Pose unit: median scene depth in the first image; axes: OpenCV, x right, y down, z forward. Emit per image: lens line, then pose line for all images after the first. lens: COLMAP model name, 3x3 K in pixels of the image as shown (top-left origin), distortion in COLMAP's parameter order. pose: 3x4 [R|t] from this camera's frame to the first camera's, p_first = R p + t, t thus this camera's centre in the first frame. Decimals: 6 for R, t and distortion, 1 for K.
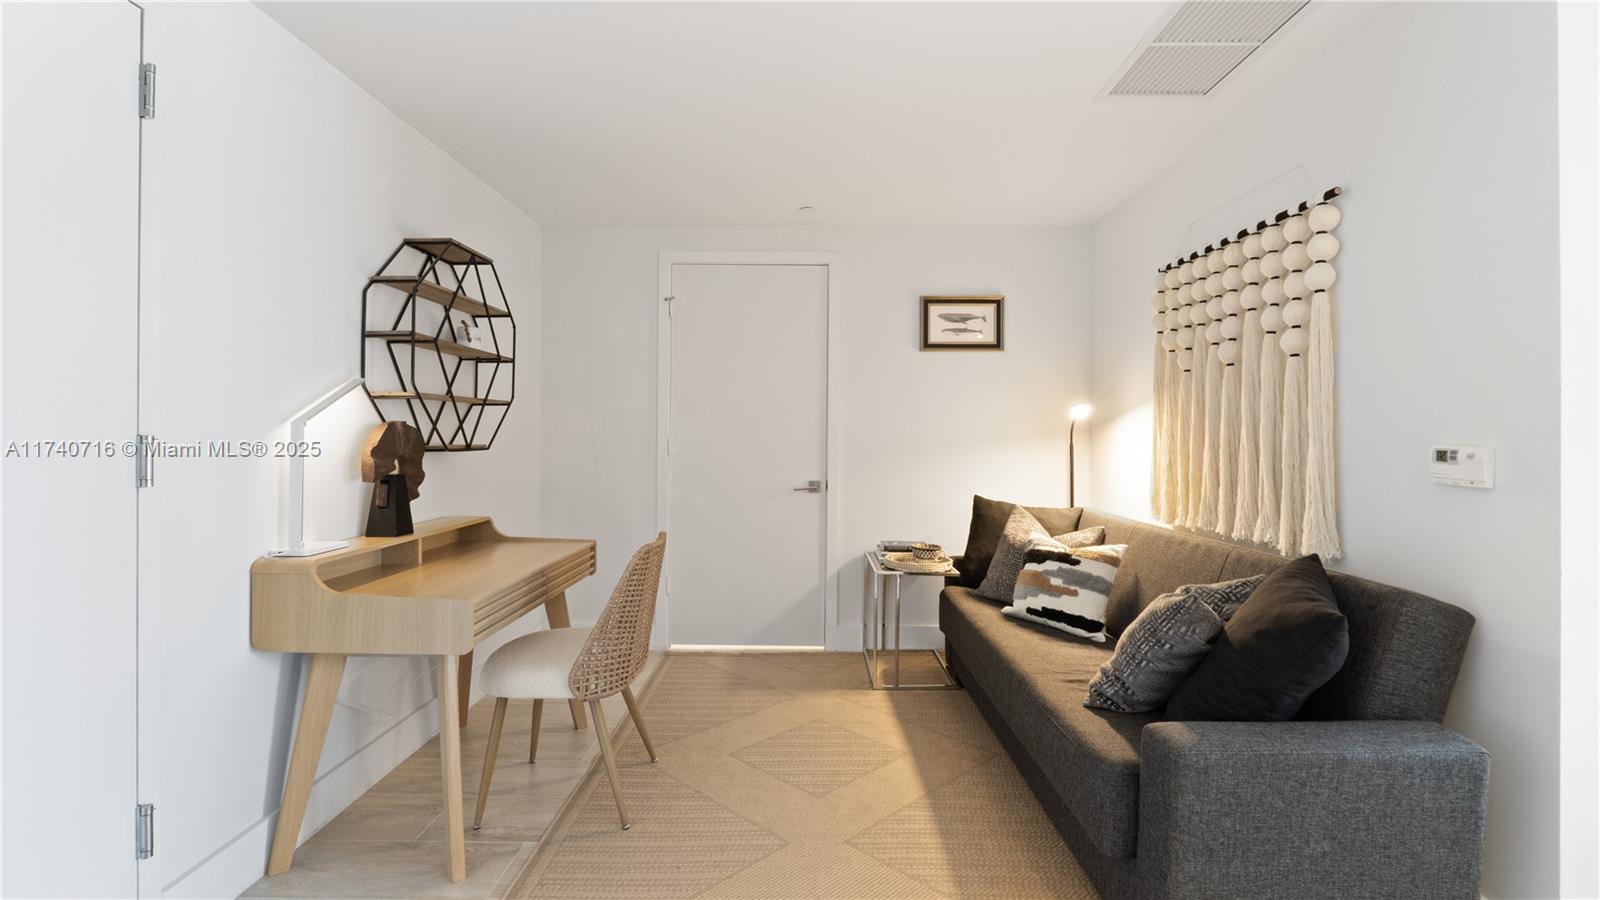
lens RADIAL K [[668.7, 0, 804.1], [0, 668.7, 435.7], [0, 0, 1]] dist [-0.004670, -0.000846]
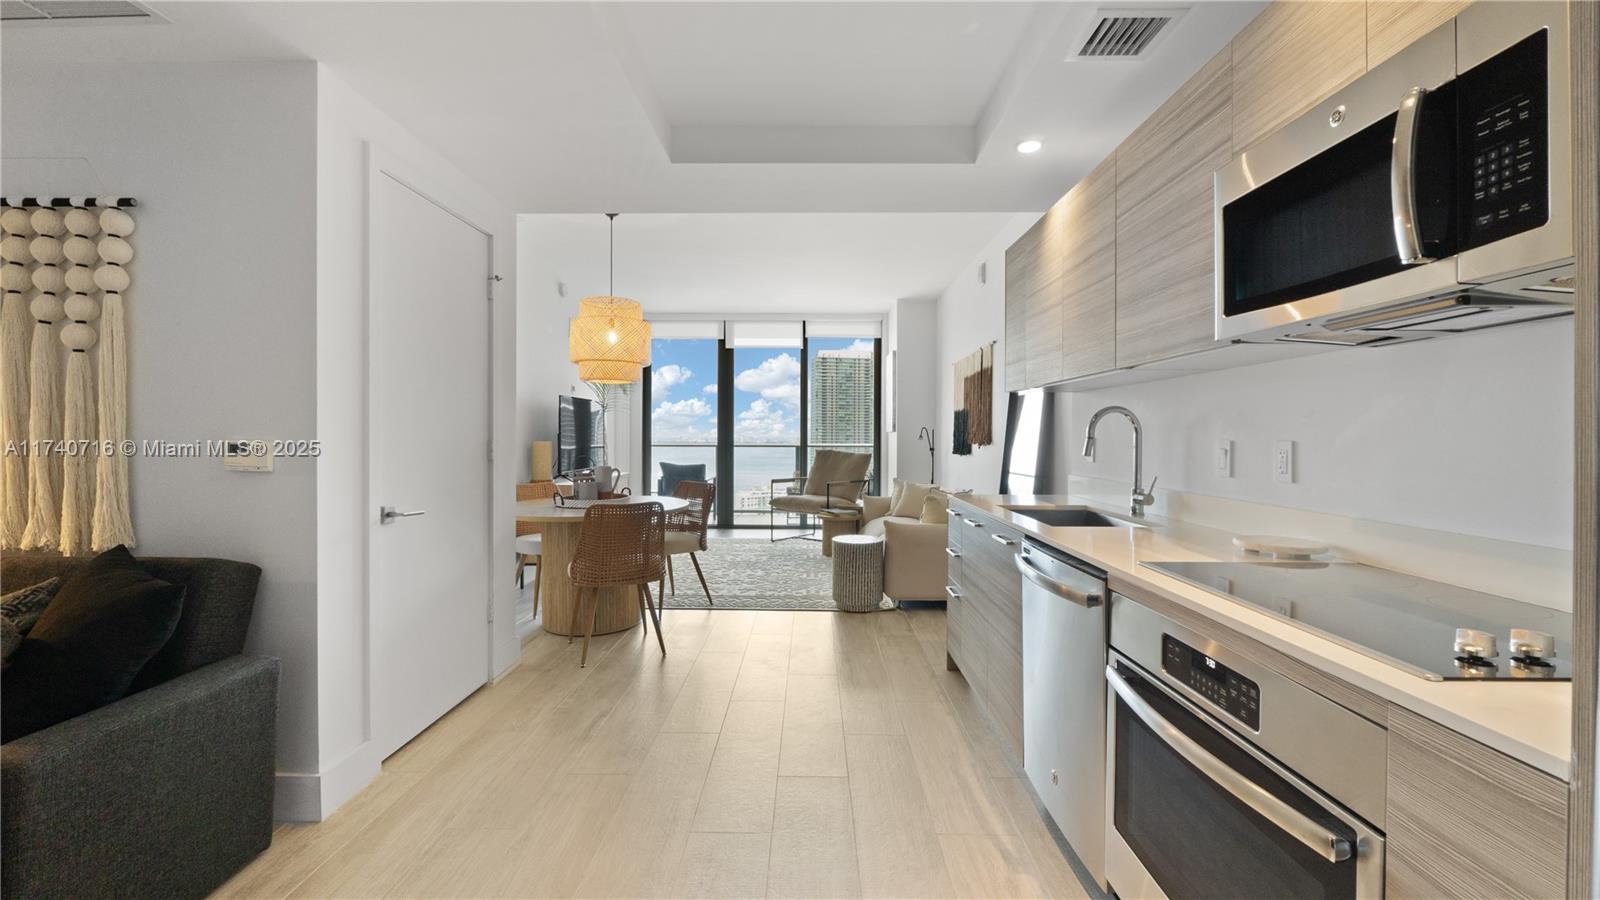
lens RADIAL K [[668.7, 0, 804.1], [0, 668.7, 435.7], [0, 0, 1]] dist [-0.004670, -0.000846]
pose [[0.006964, -0.004381, 0.999966, -0.294059], [-0.002167, 0.999988, 0.004396, -0.002072], [-0.999973, -0.002197, 0.006954, -0.092031]]
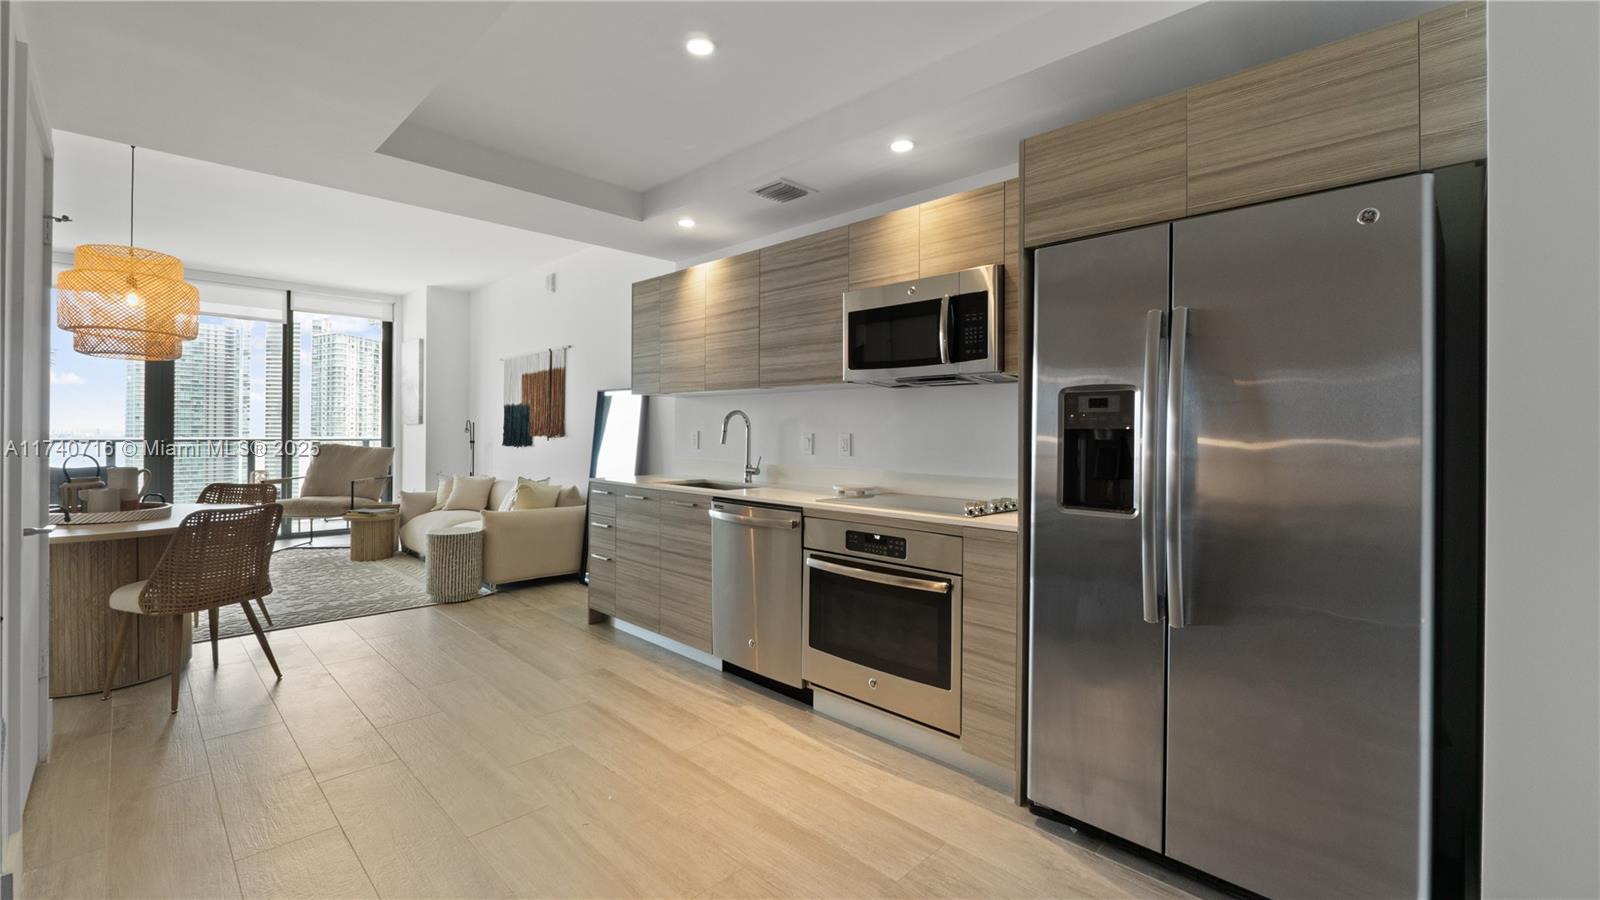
lens RADIAL K [[668.7, 0, 804.1], [0, 668.7, 435.7], [0, 0, 1]] dist [-0.004670, -0.000846]
pose [[-0.719366, -0.014044, 0.694489, -0.523910], [-0.010083, 0.999901, 0.009775, -0.003349], [-0.694558, 0.000030, -0.719437, 0.710688]]
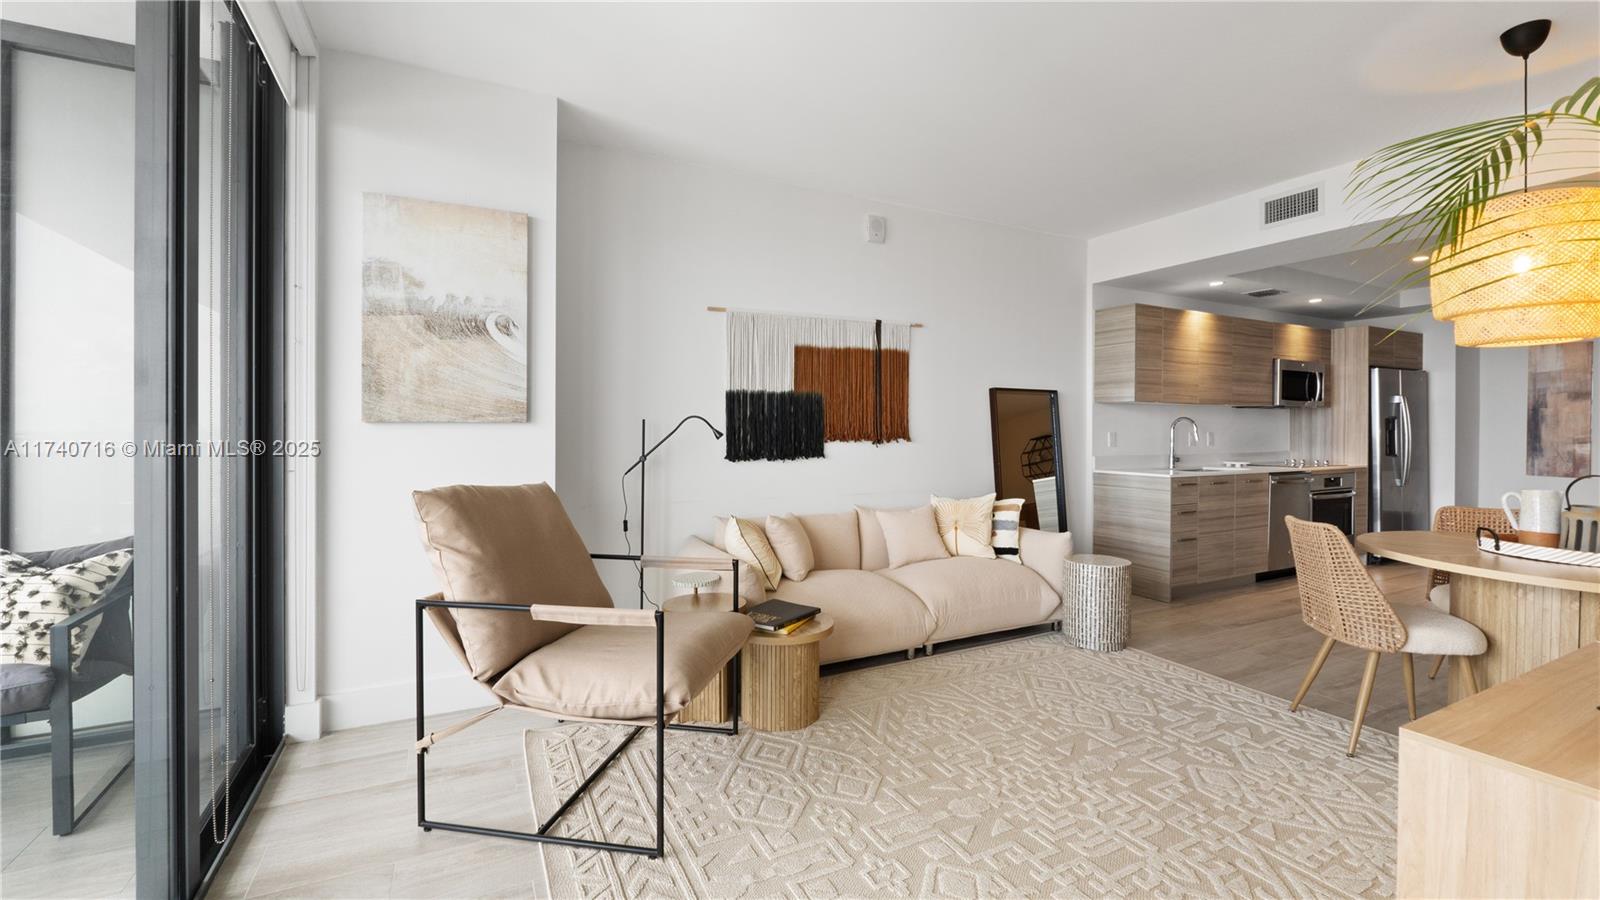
lens RADIAL K [[668.7, 0, 804.1], [0, 668.7, 435.7], [0, 0, 1]] dist [-0.004670, -0.000846]
pose [[-0.885154, -0.000648, -0.465298, 4.450692], [-0.005091, 0.999953, 0.008291, 0.007708], [0.465270, 0.009707, -0.885115, 1.248618]]
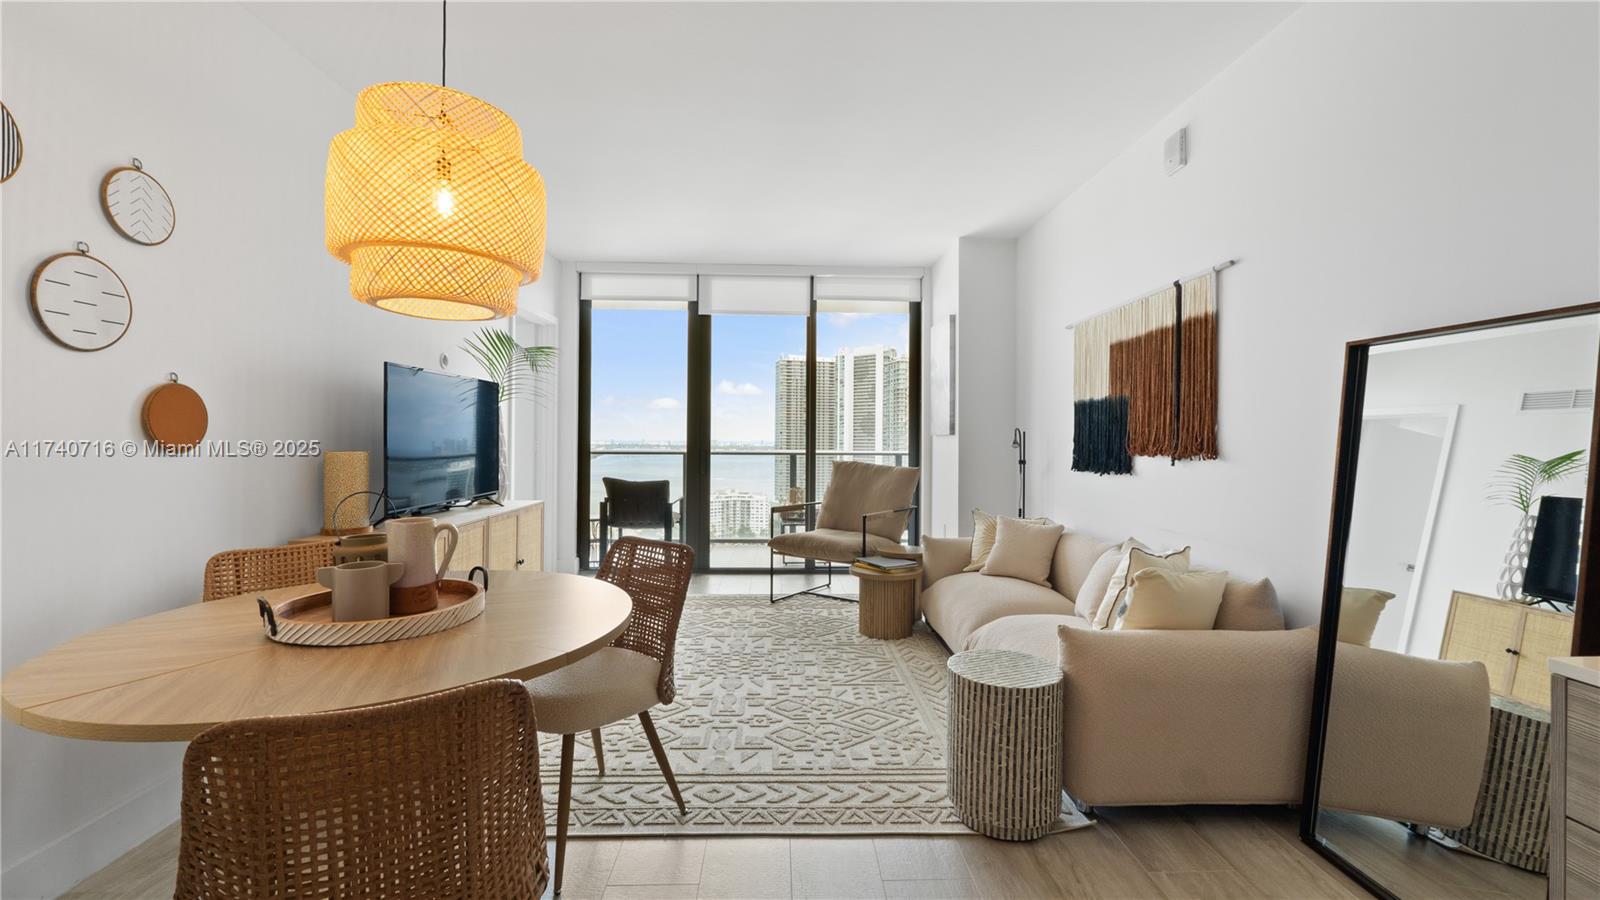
lens RADIAL K [[668.7, 0, 804.1], [0, 668.7, 435.7], [0, 0, 1]] dist [-0.004670, -0.000846]
pose [[-0.048096, 0.000950, 0.998842, 1.233141], [-0.004594, 0.999989, -0.001173, -0.000819], [-0.998832, -0.004645, -0.048091, 0.152457]]
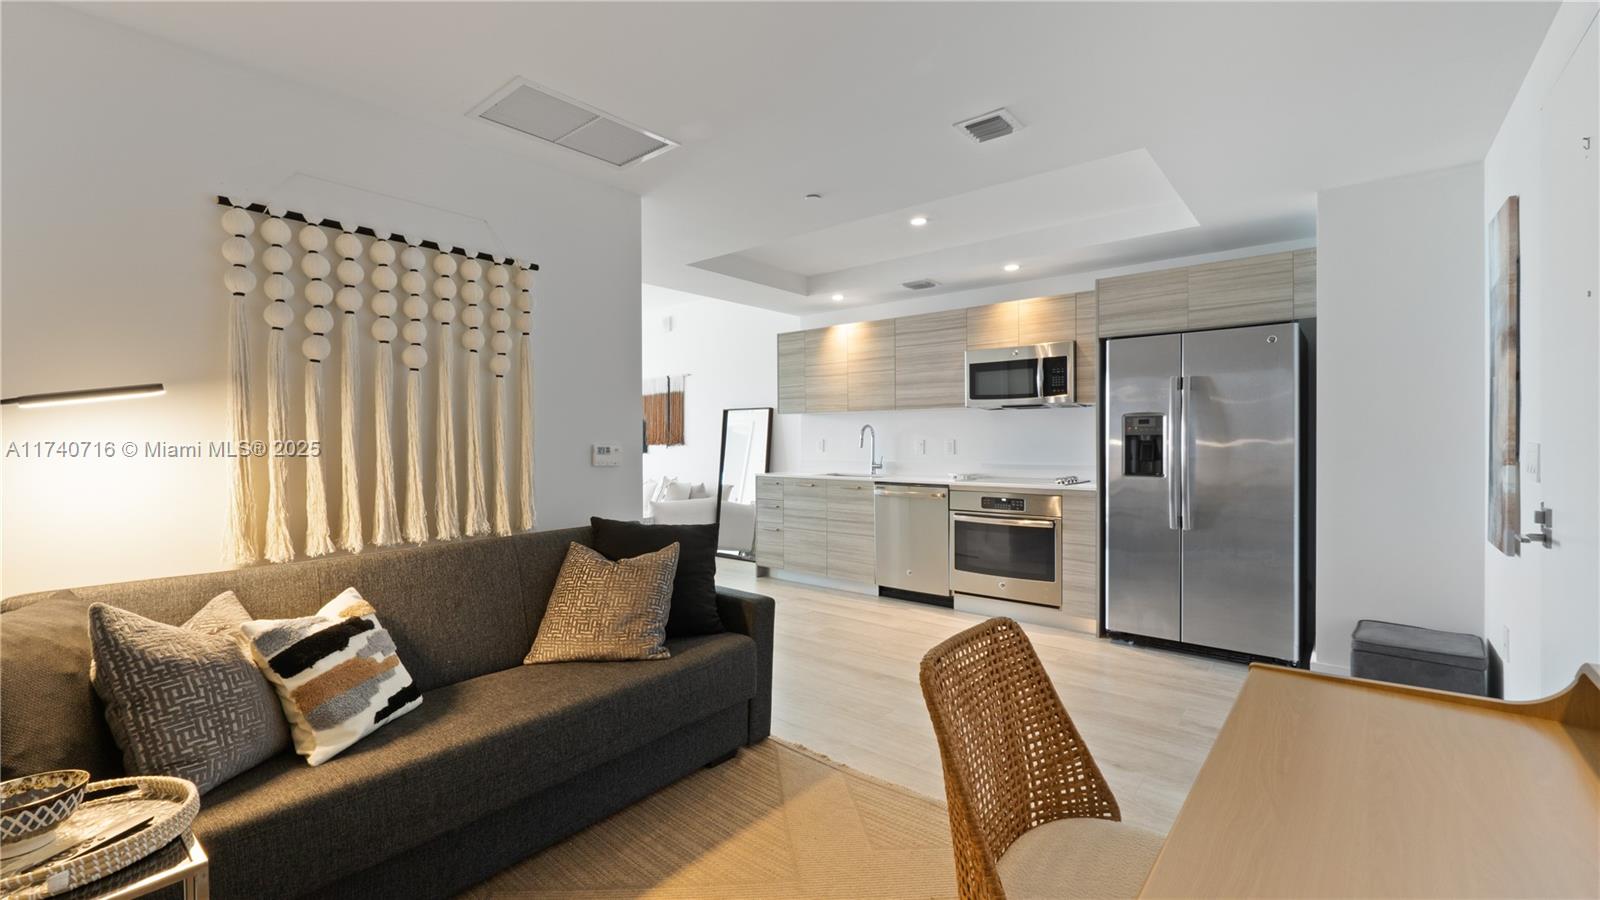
lens RADIAL K [[668.7, 0, 804.1], [0, 668.7, 435.7], [0, 0, 1]] dist [-0.004670, -0.000846]
pose [[-0.776455, 0.003203, 0.630165, -0.621734], [0.002905, 0.999995, -0.001504, -0.005298], [-0.630166, 0.000663, -0.776460, 2.028625]]
